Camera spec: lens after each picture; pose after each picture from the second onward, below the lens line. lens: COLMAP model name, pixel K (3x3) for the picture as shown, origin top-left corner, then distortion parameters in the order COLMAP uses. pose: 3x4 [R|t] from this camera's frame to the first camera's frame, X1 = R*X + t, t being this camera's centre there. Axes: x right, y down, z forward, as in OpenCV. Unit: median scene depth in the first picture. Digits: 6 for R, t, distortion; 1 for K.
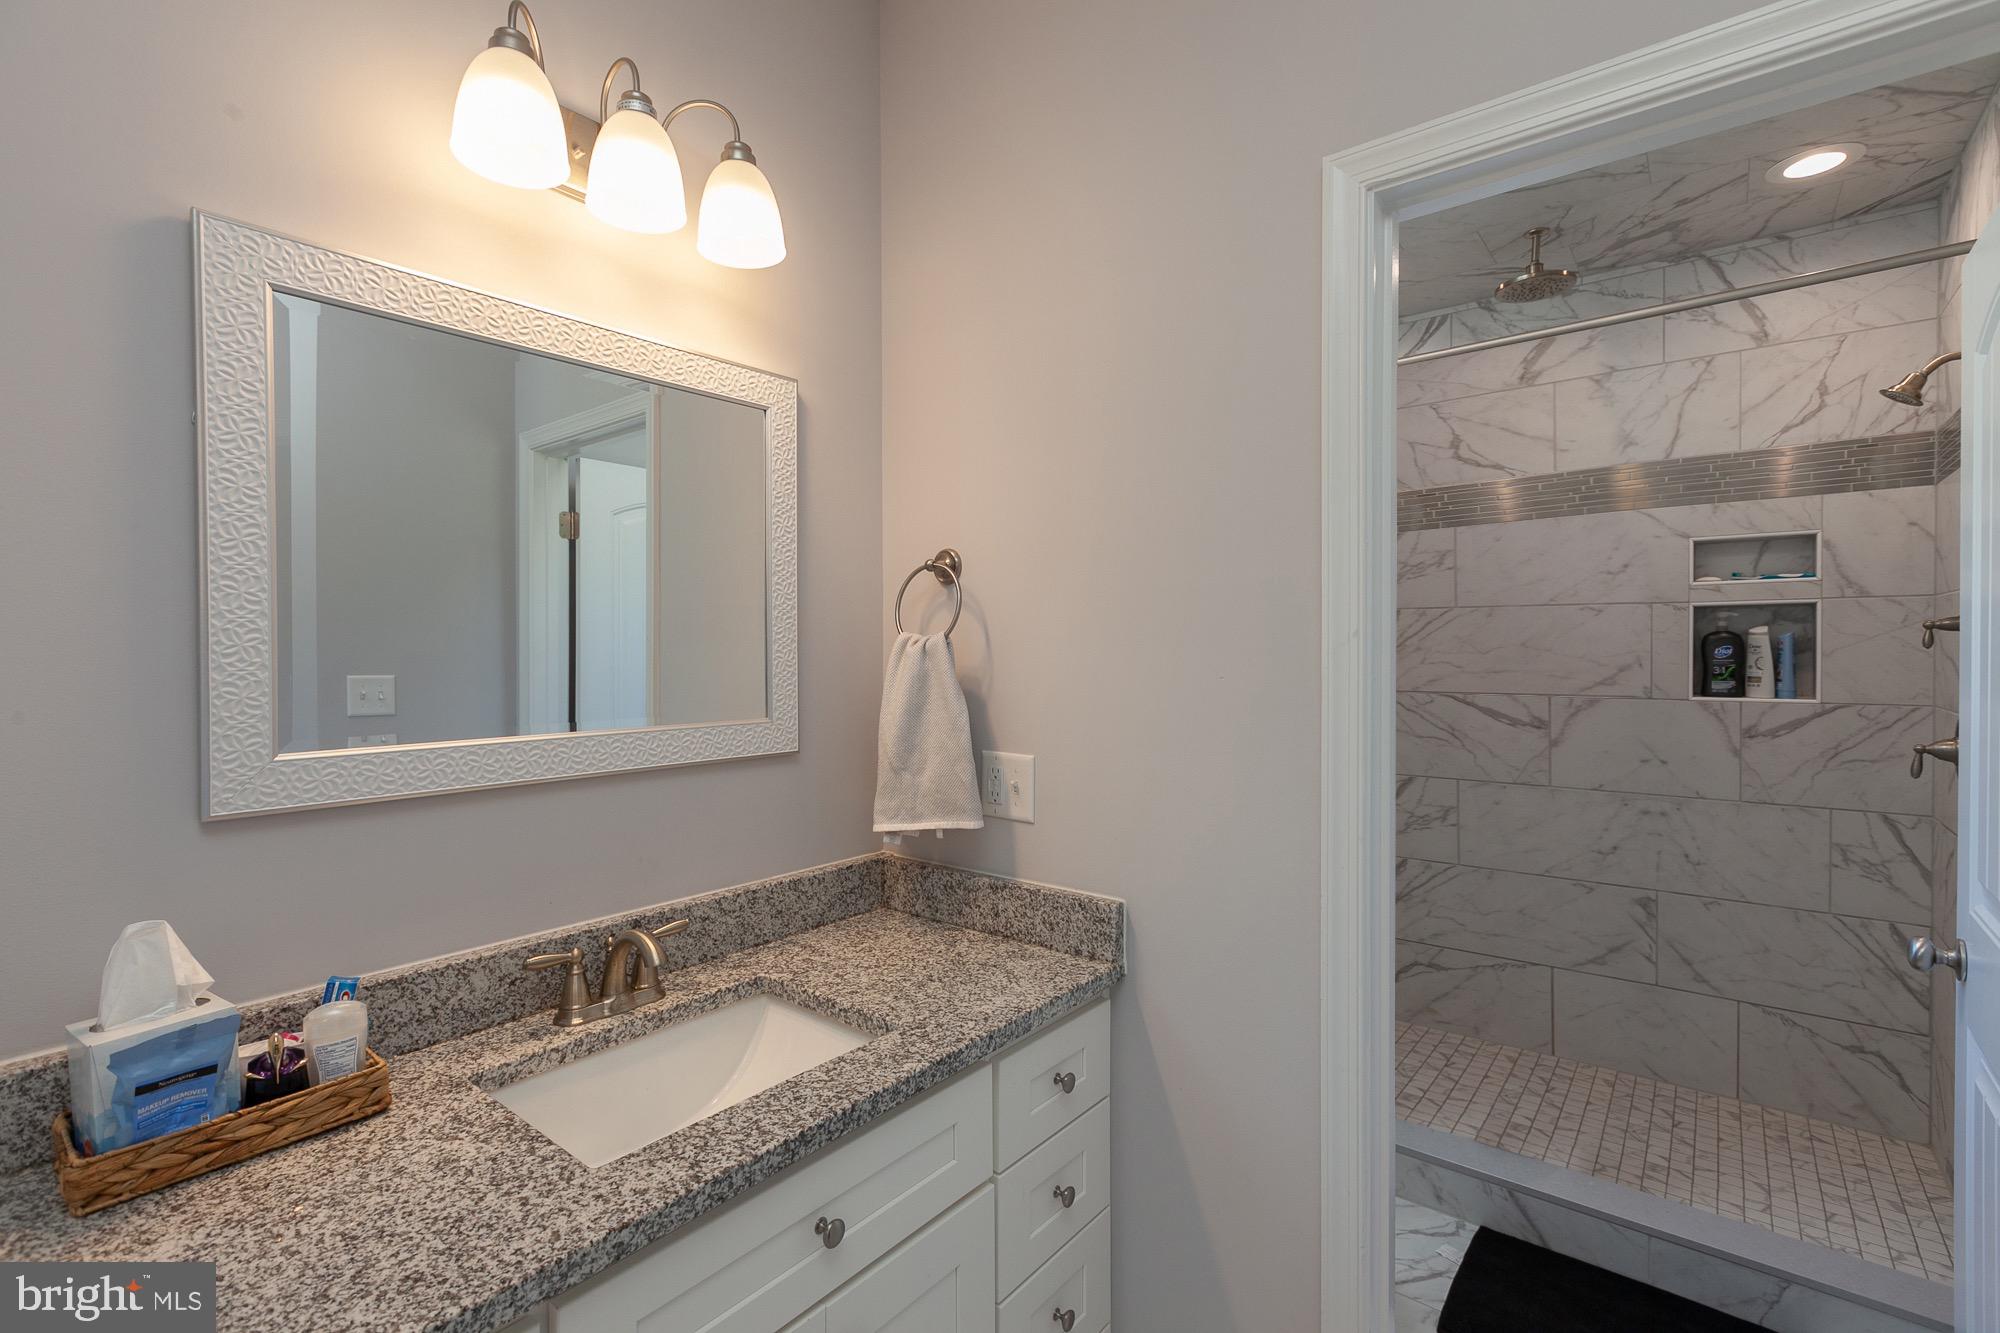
lens RADIAL K [[901.3, 0, 1000.0], [0, 901.3, 666.5], [0, 0, 1]] dist [-0.001012, -0.000489]
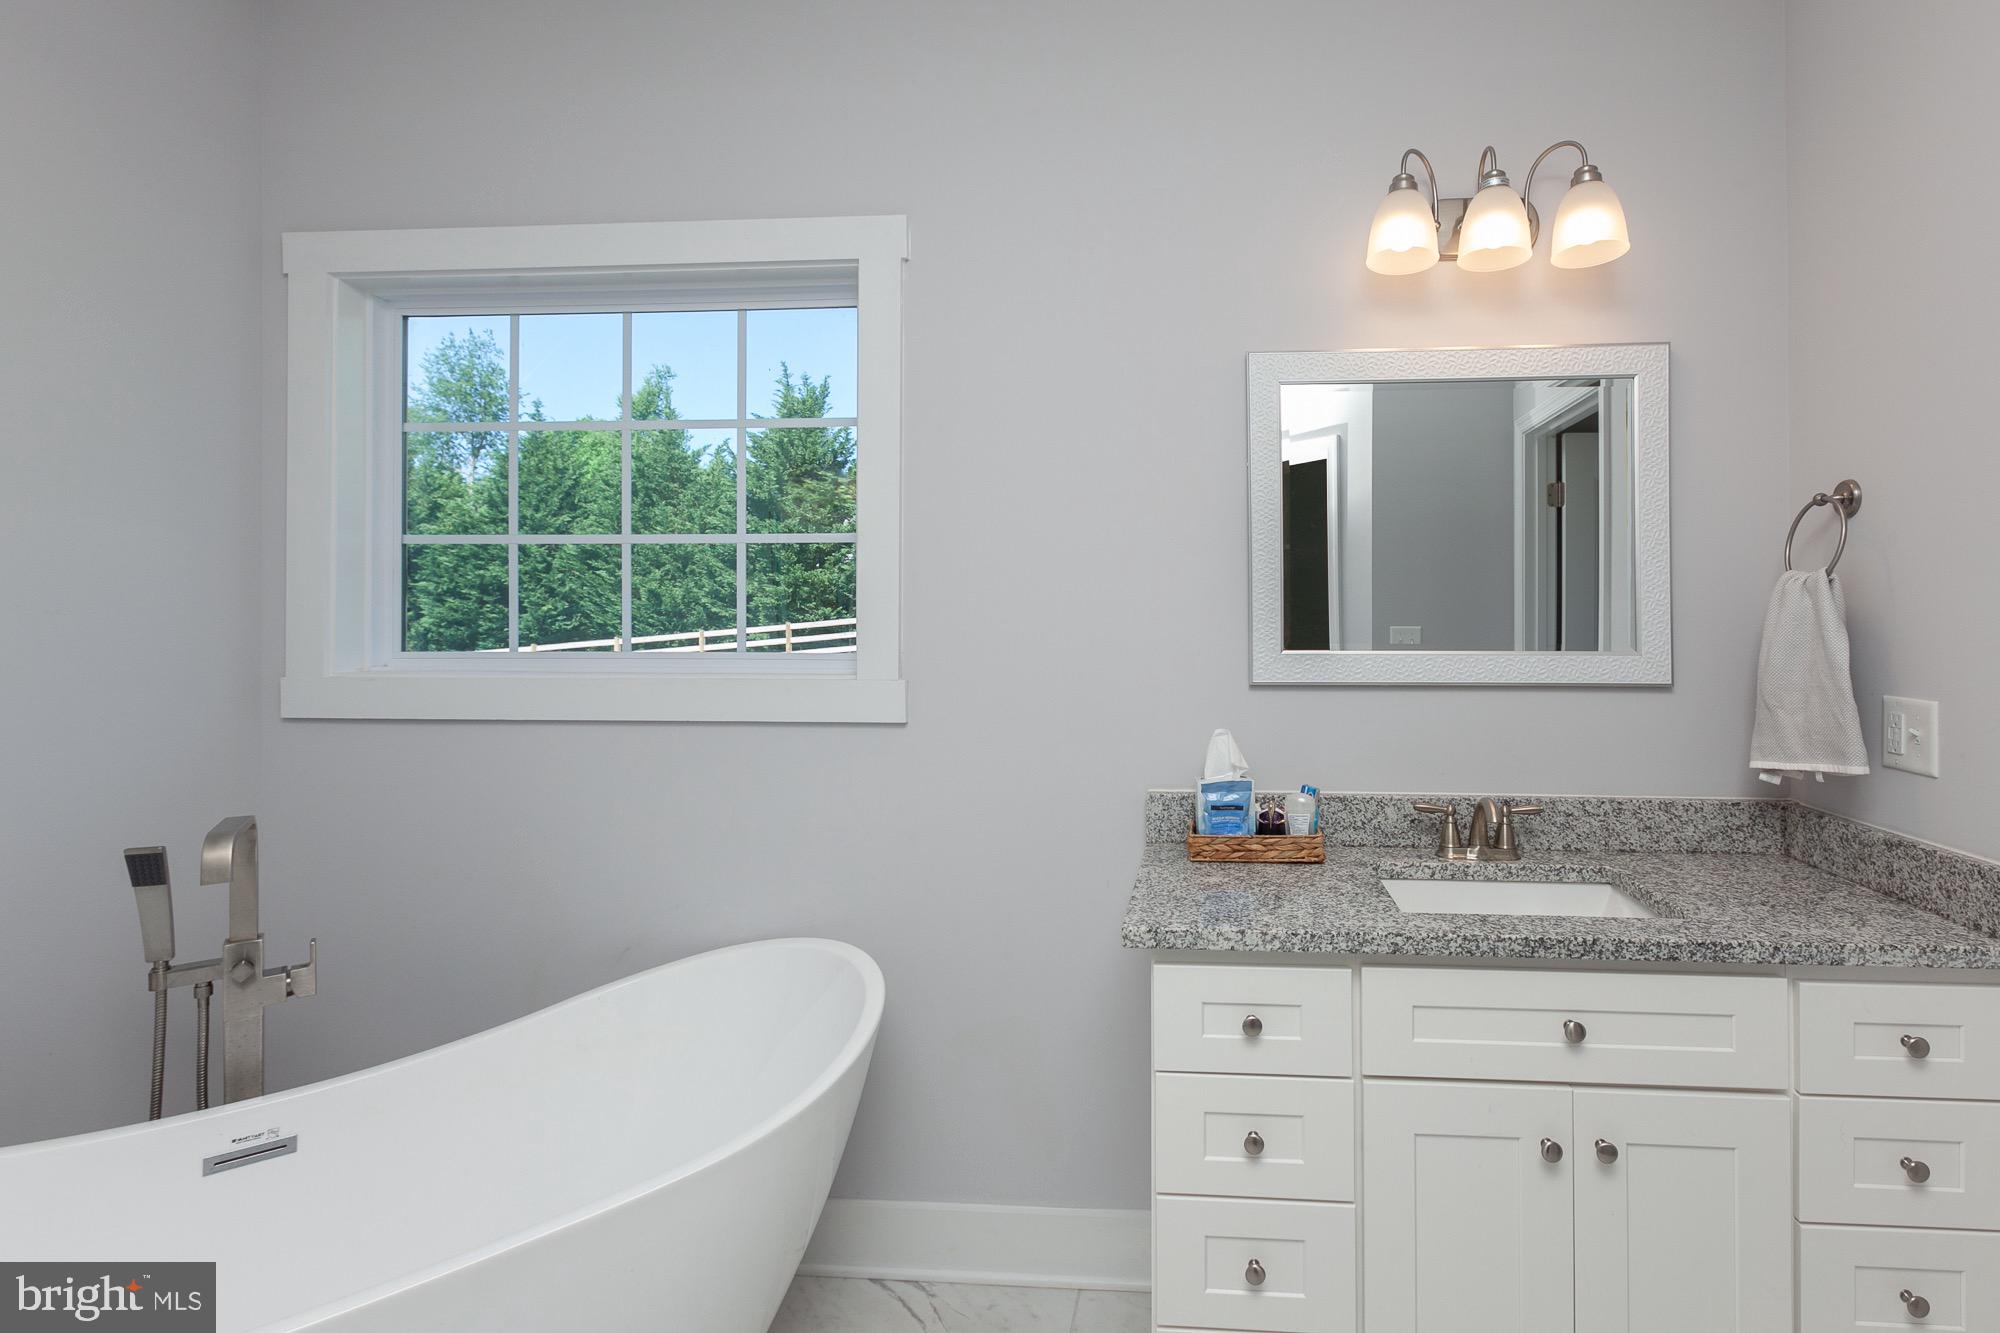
lens RADIAL K [[954.2, 0, 1140.2], [0, 954.2, 619.1], [0, 0, 1]] dist [0.000609, -0.000882]
pose [[0.571149, -0.001835, -0.820844, 0.423229], [-0.016984, 0.999757, -0.014053, 0.052035], [0.820670, 0.021967, 0.570979, -0.215796]]
